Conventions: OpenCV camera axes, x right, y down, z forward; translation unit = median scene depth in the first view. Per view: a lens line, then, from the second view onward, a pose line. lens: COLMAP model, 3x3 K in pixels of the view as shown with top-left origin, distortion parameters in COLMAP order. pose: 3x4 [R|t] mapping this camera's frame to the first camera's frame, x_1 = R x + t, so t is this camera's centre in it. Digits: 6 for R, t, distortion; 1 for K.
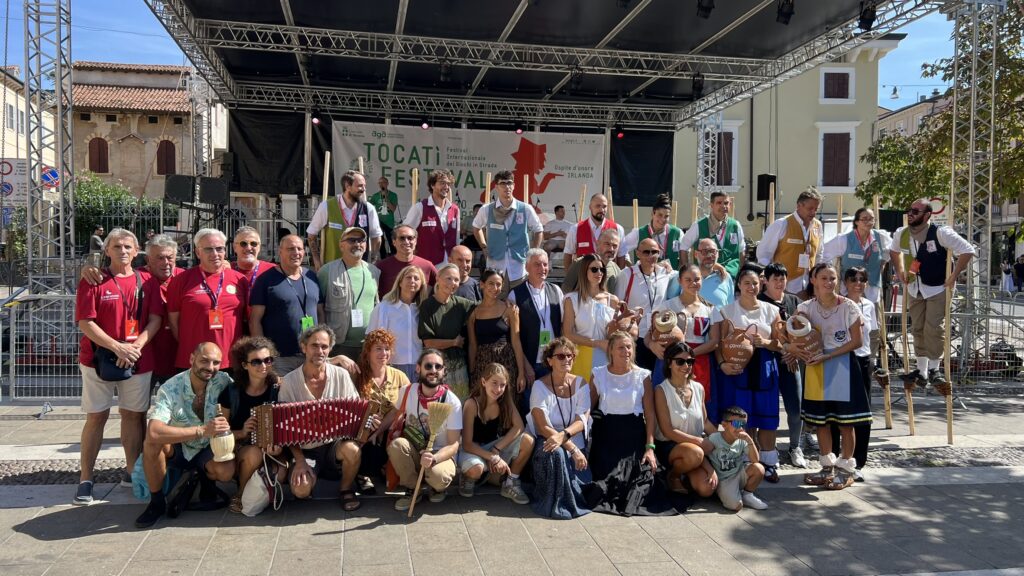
lens RADIAL K [[794.5, 0, 512.0], [0, 794.5, 288.0], [0, 0, 1]] dist [0.047719, -0.064285]
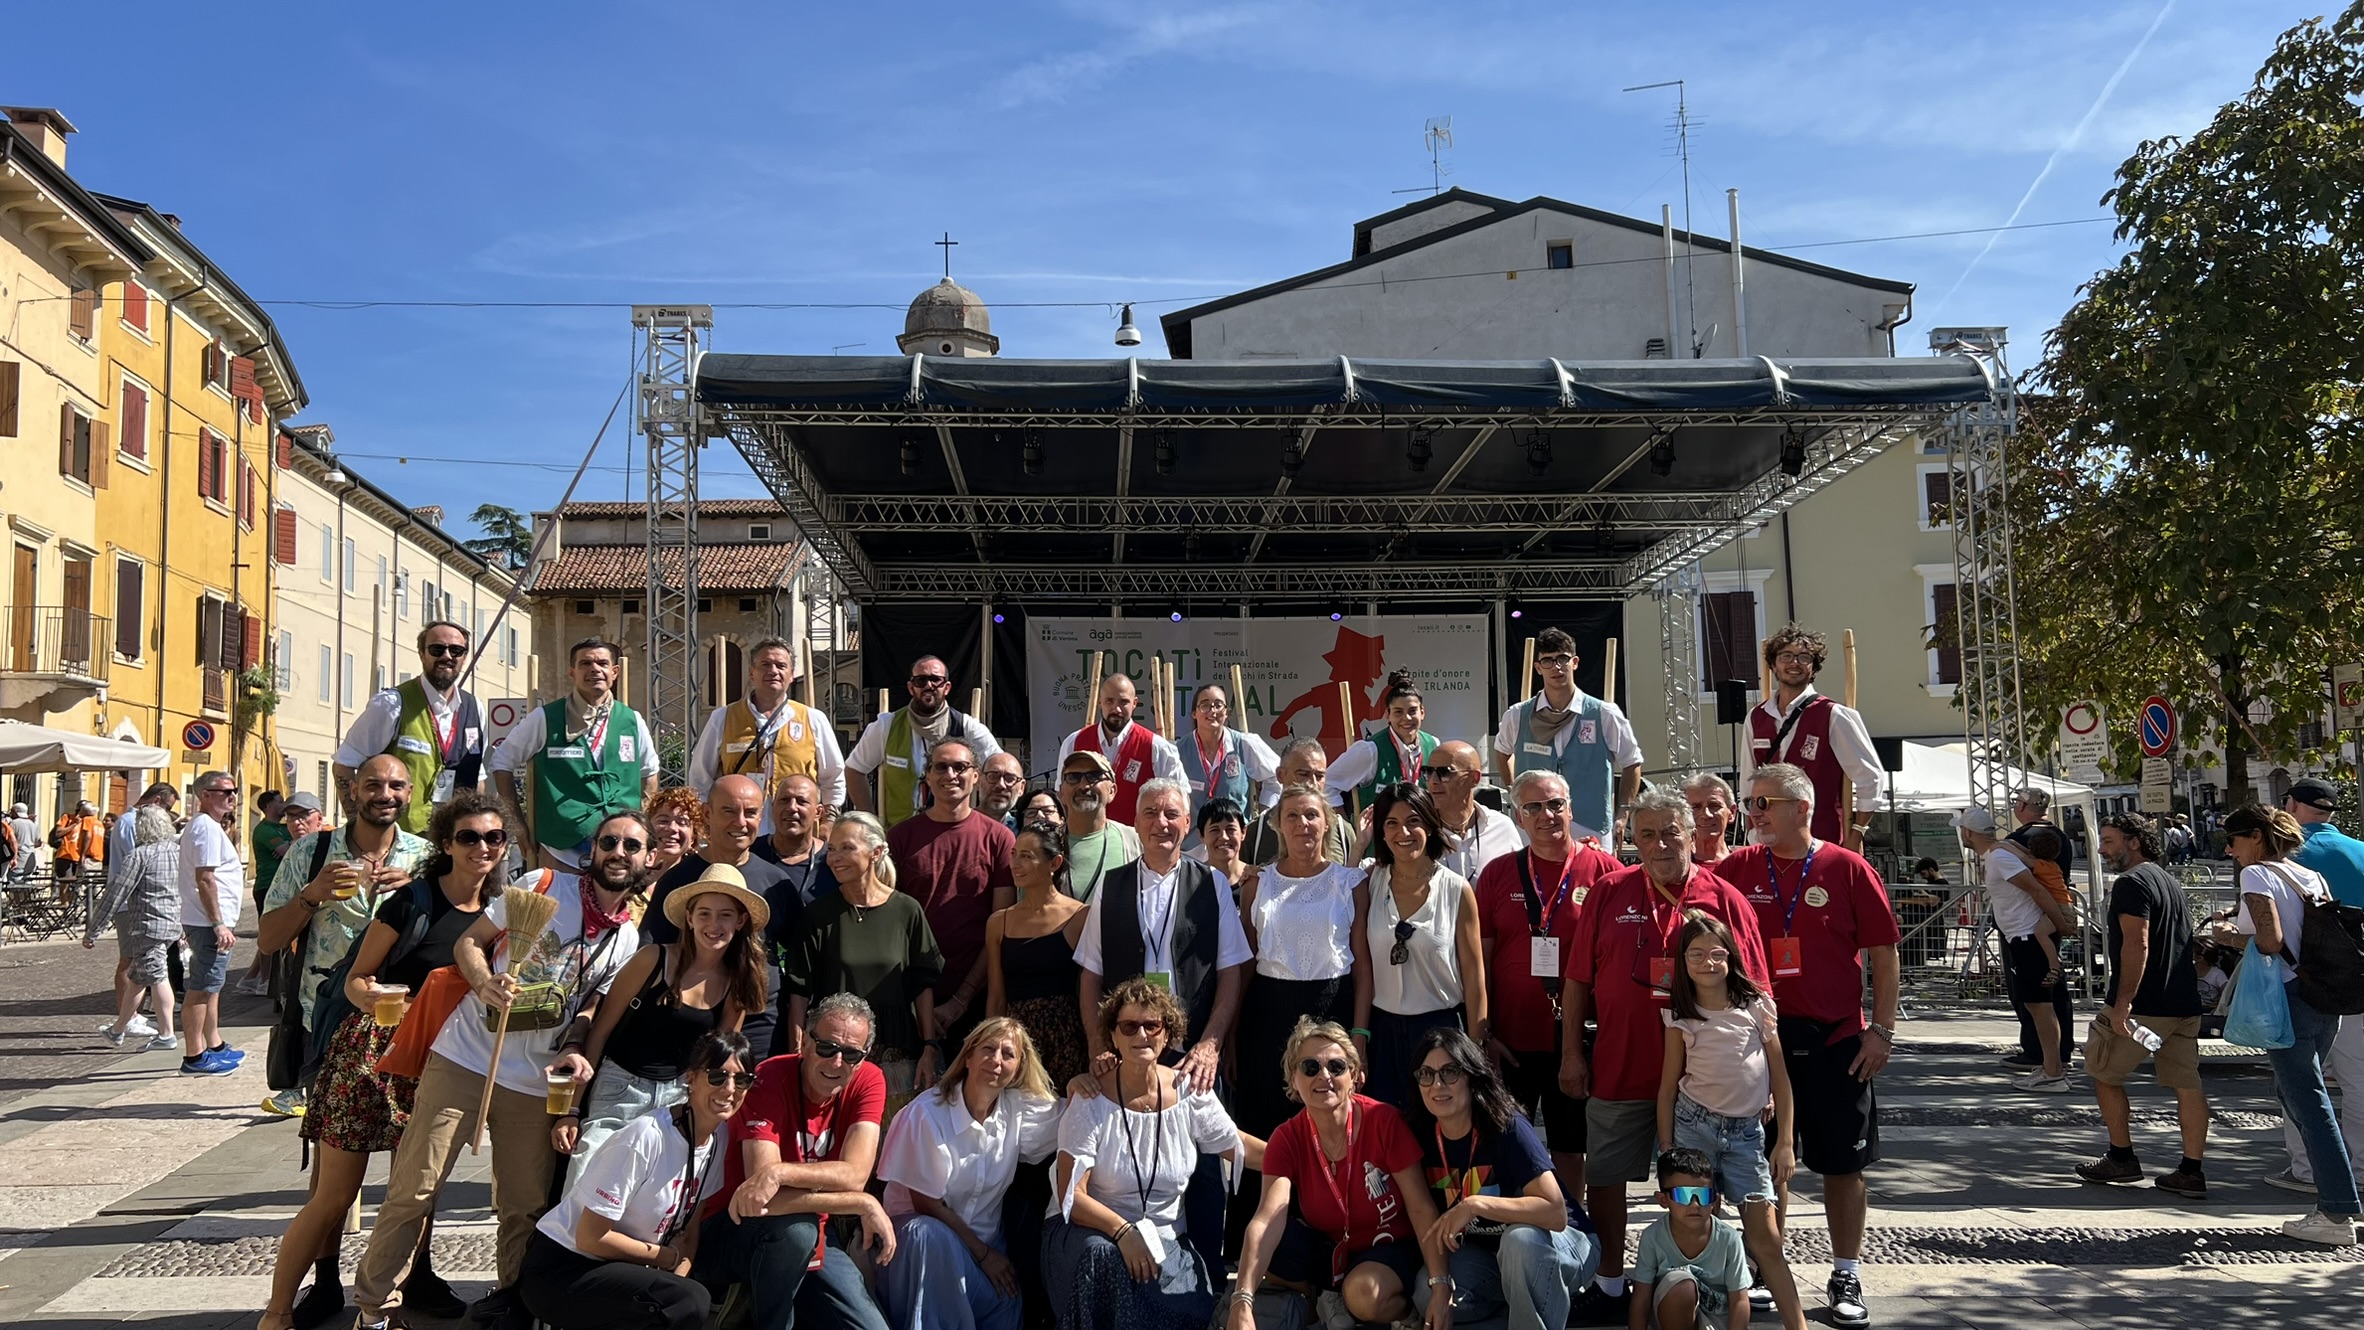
lens RADIAL K [[1834.1, 0, 1182.0], [0, 1834.1, 665.0], [0, 0, 1]] dist [0.047719, -0.064285]
pose [[0.989690, -0.043297, -0.136528, 0.111041], [0.023642, 0.989522, -0.142433, 0.038797], [0.141264, 0.137736, 0.980343, -0.470390]]
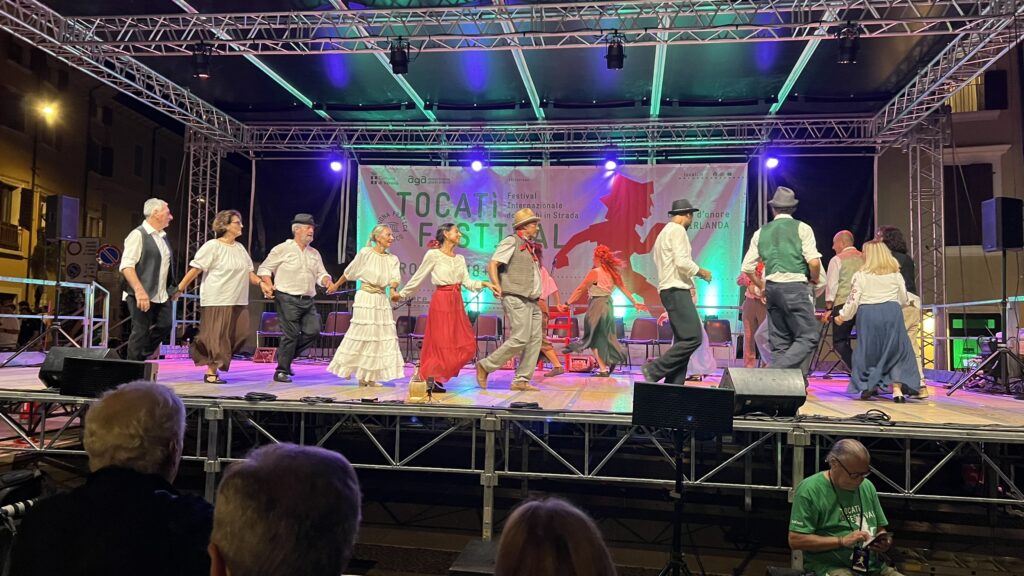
lens RADIAL K [[794.5, 0, 512.0], [0, 794.5, 288.0], [0, 0, 1]] dist [0.047719, -0.064285]
pose [[0.943245, -0.016663, -0.331680, 0.216757], [-0.025461, 0.992172, -0.122252, -0.006929], [0.331121, 0.123759, 0.935437, 0.476992]]
